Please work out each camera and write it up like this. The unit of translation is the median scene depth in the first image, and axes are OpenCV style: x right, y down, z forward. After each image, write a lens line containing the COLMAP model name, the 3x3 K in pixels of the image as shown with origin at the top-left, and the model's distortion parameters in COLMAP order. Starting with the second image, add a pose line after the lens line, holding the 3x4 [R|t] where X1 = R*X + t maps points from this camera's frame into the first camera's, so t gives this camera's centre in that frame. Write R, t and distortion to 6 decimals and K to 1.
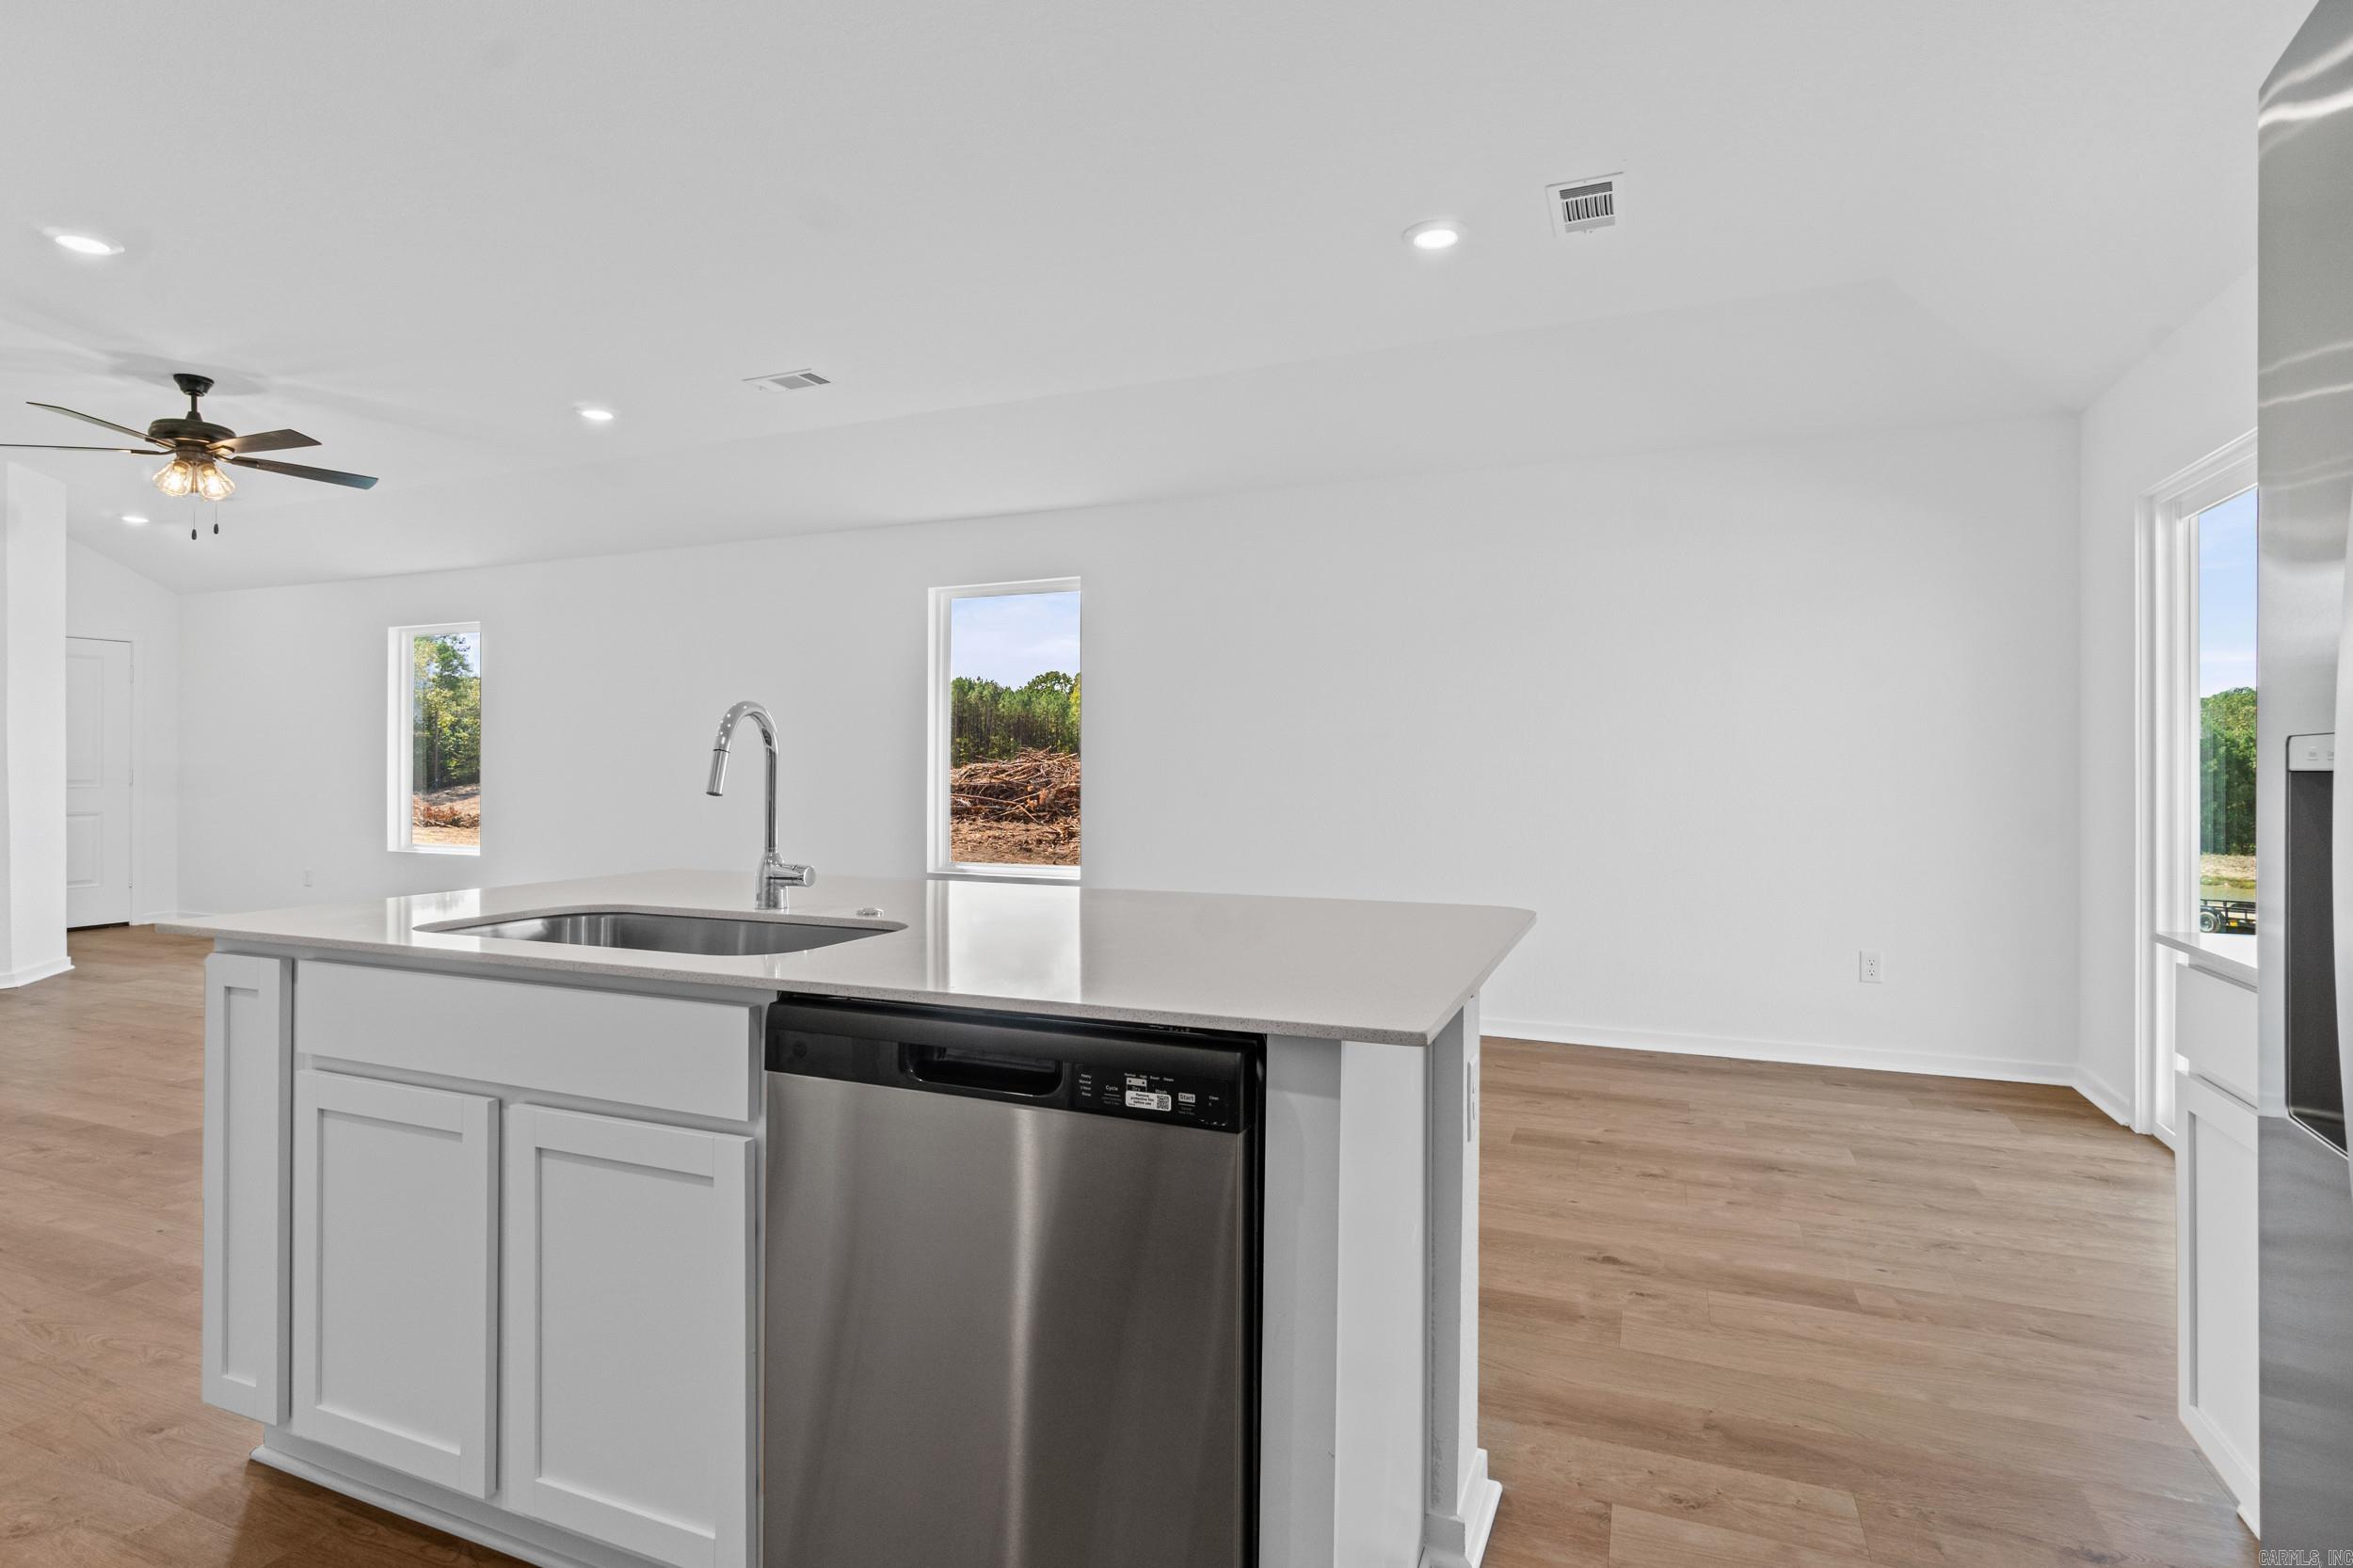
lens RADIAL K [[1185.3, 0, 1166.9], [0, 1185.3, 758.7], [0, 0, 1]] dist [-0.009203, -0.000606]
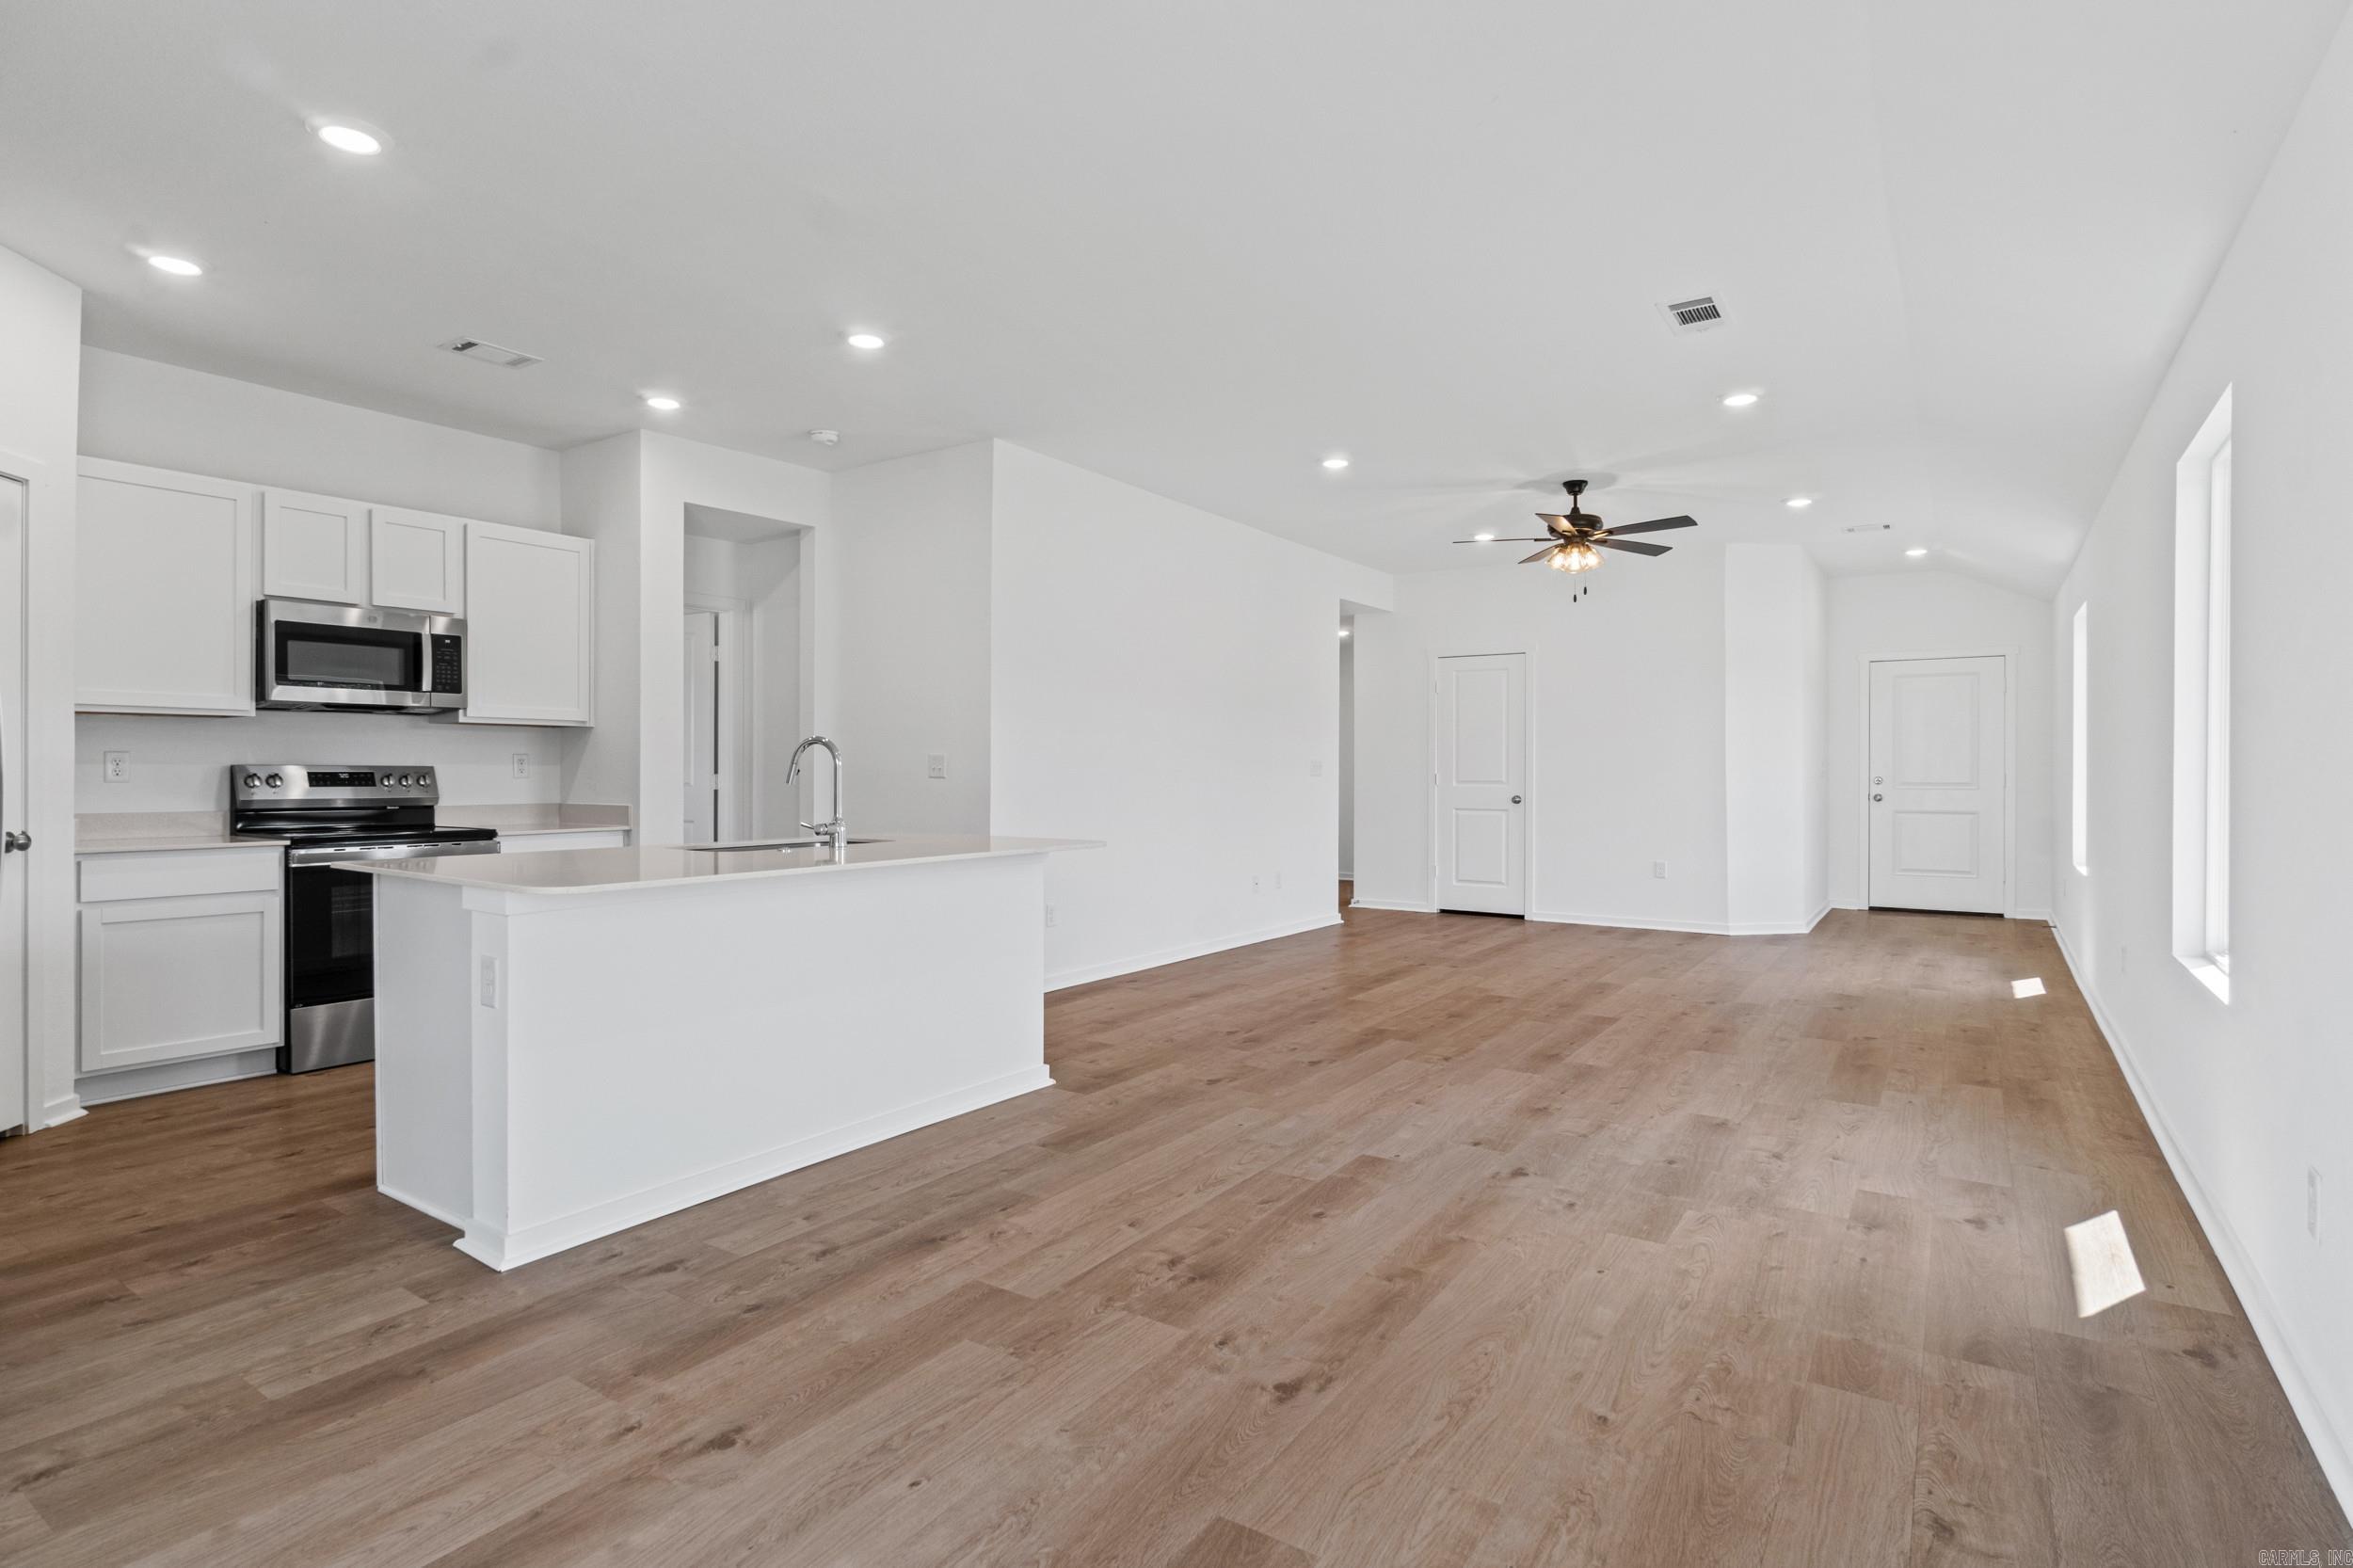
lens RADIAL K [[1185.3, 0, 1160.5], [0, 1185.3, 763.8], [0, 0, 1]] dist [-0.009203, -0.000606]
pose [[-0.204738, -0.003742, -0.978810, 1.097243], [0.003595, 0.999983, -0.004575, 0.006110], [0.978810, -0.004456, -0.204721, 1.496280]]
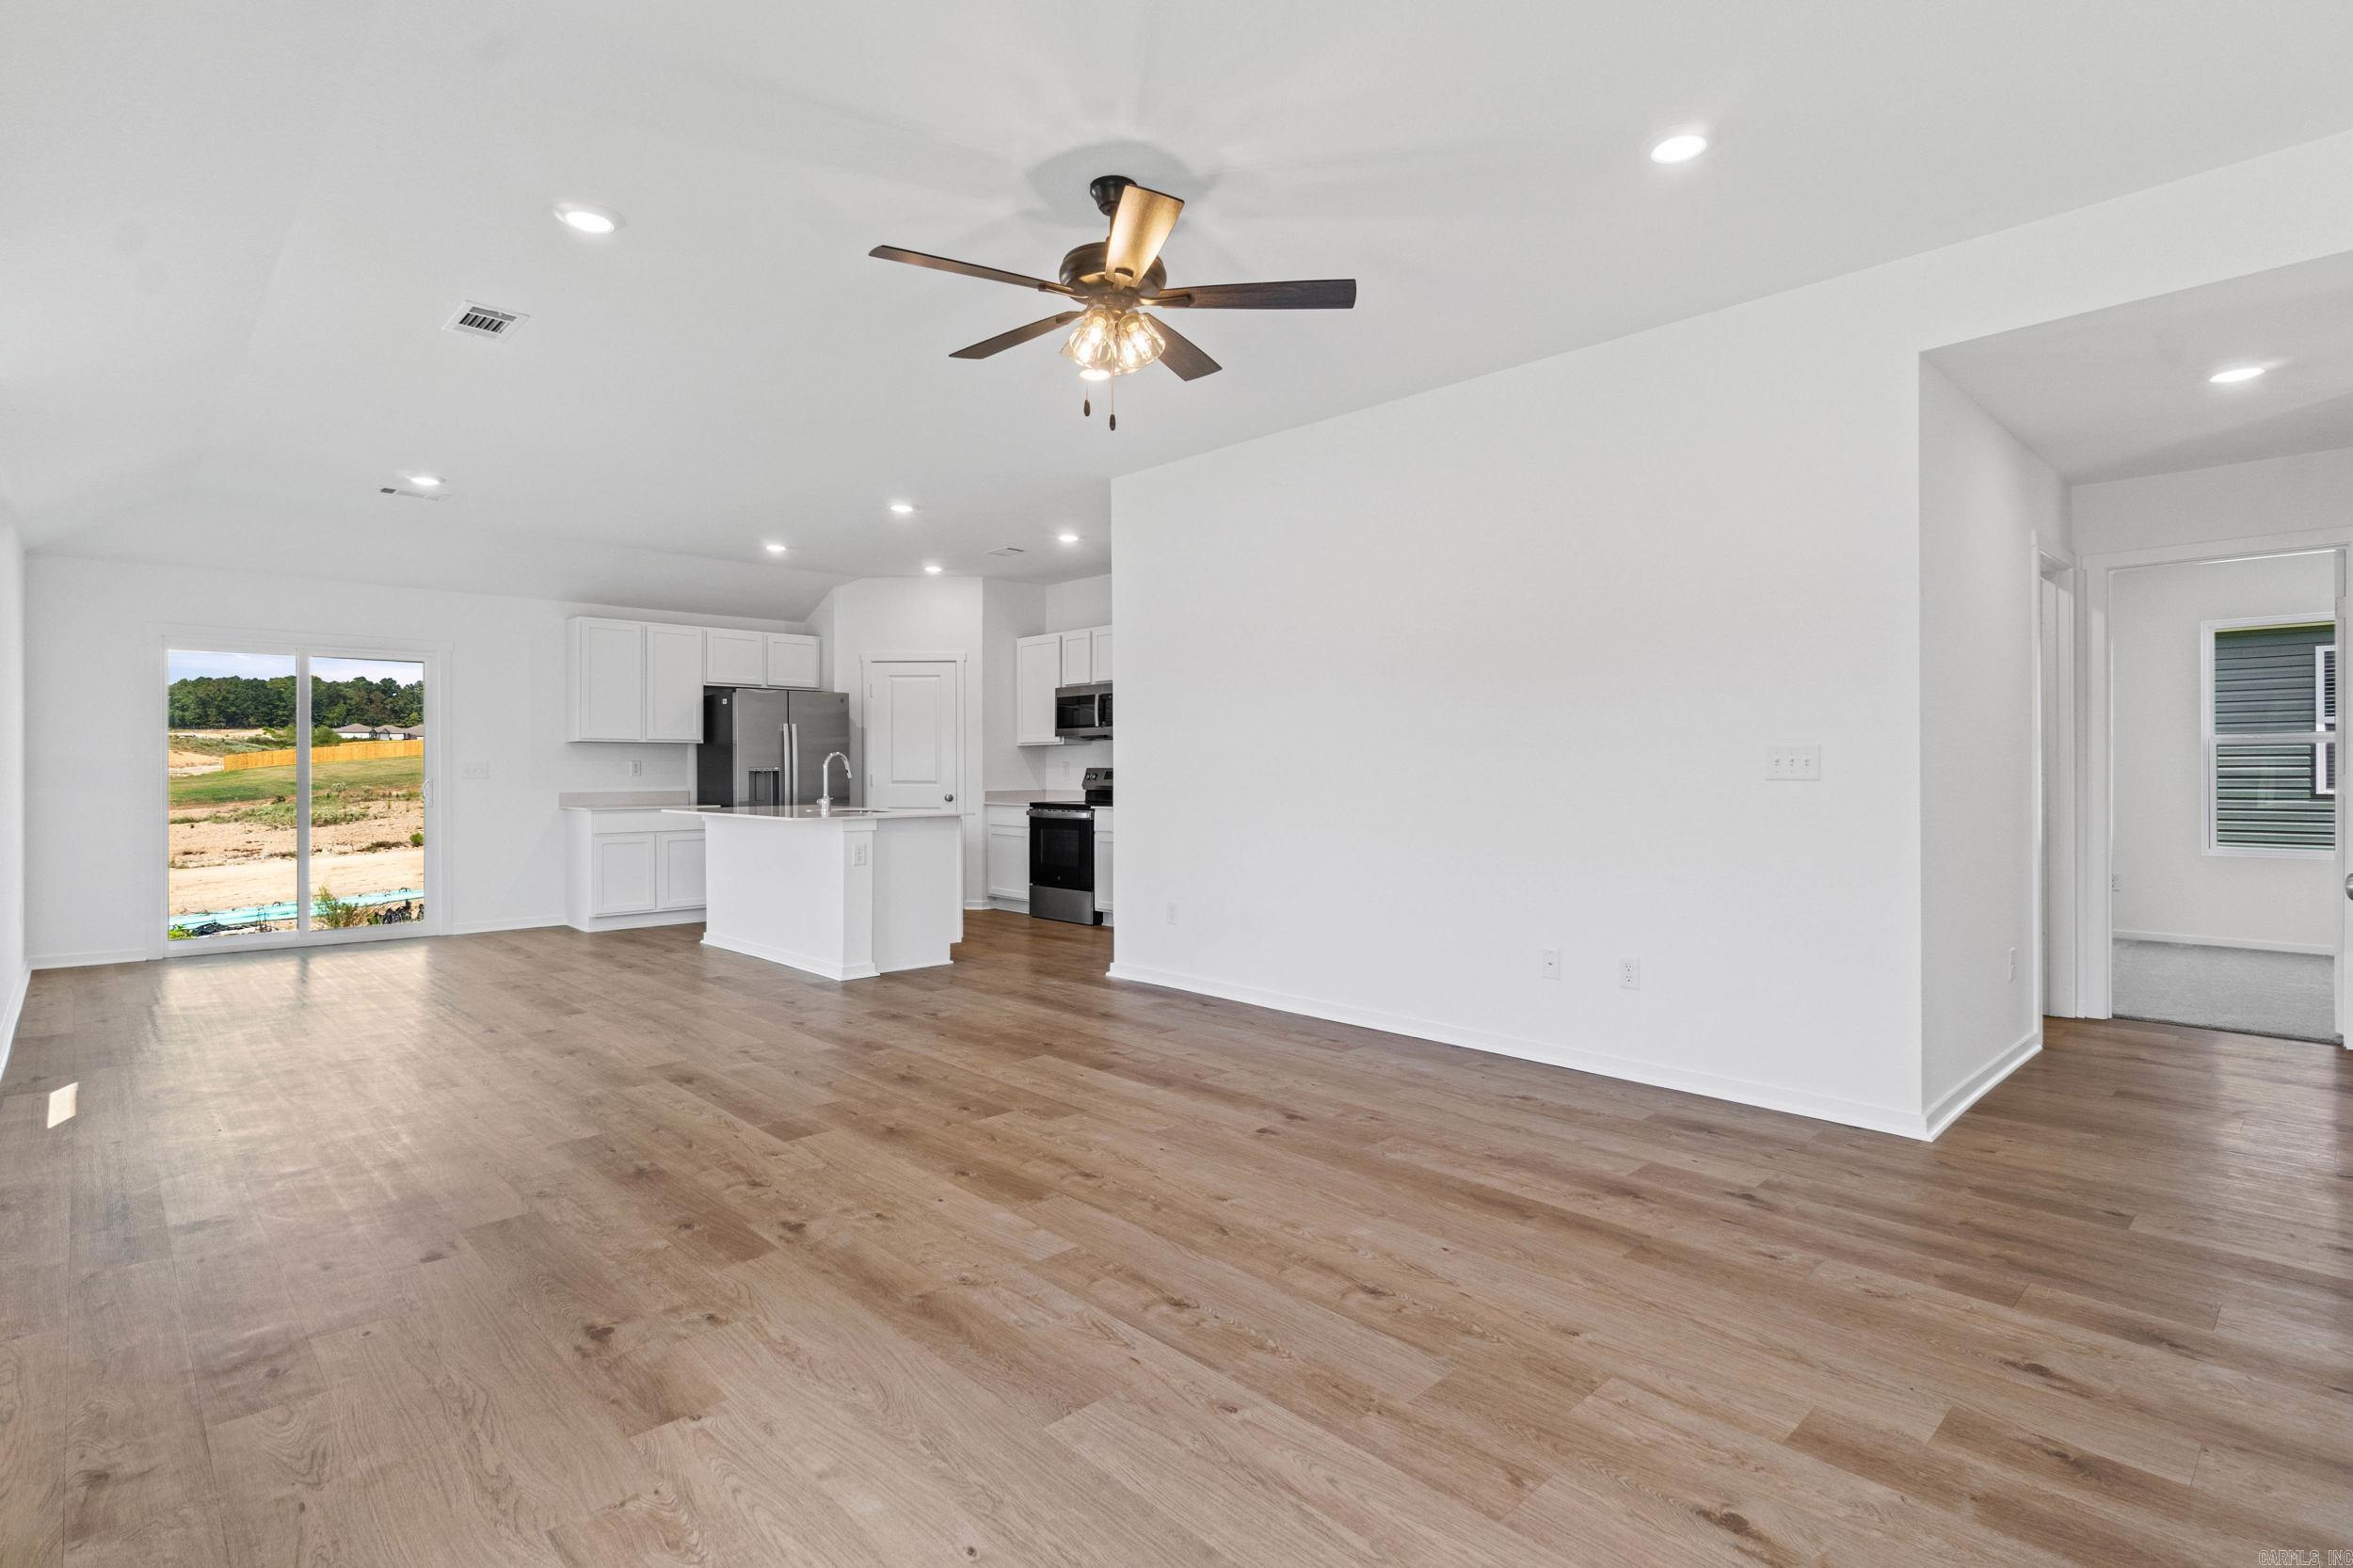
lens RADIAL K [[1145.6, 0, 1152.9], [0, 1145.6, 769.3], [0, 0, 1]] dist [-0.004035, -0.002534]
pose [[-0.911460, 0.002772, 0.411380, -2.050711], [0.000721, 0.999987, -0.005141, 0.018543], [-0.411389, -0.004389, -0.911449, 2.907106]]
